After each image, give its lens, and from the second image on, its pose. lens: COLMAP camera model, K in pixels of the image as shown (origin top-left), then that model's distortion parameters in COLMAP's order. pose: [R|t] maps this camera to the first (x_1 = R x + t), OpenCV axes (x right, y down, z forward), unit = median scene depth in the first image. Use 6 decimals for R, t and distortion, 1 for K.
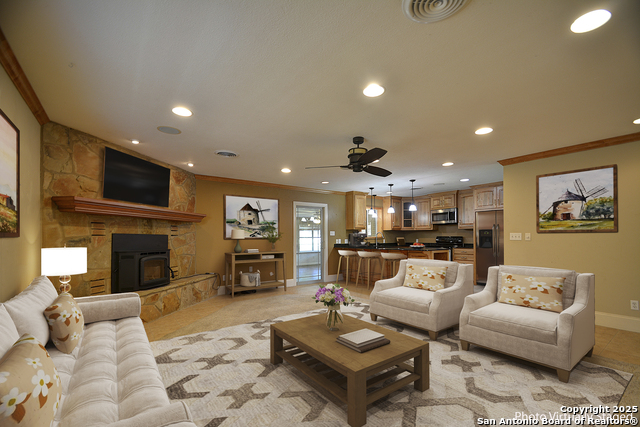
lens RADIAL K [[285.3, 0, 329.8], [0, 285.3, 235.8], [0, 0, 1]] dist [-0.003443, -0.006732]
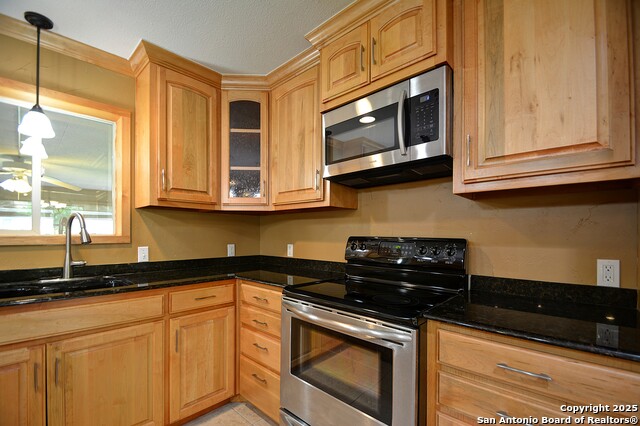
lens RADIAL K [[285.3, 0, 331.0], [0, 285.3, 235.8], [0, 0, 1]] dist [-0.003443, -0.006732]
pose [[0.984023, 0.003561, 0.178004, 0.323757], [-0.004337, 0.999983, 0.003968, 0.001926], [-0.177986, -0.004677, 0.984022, 0.791306]]
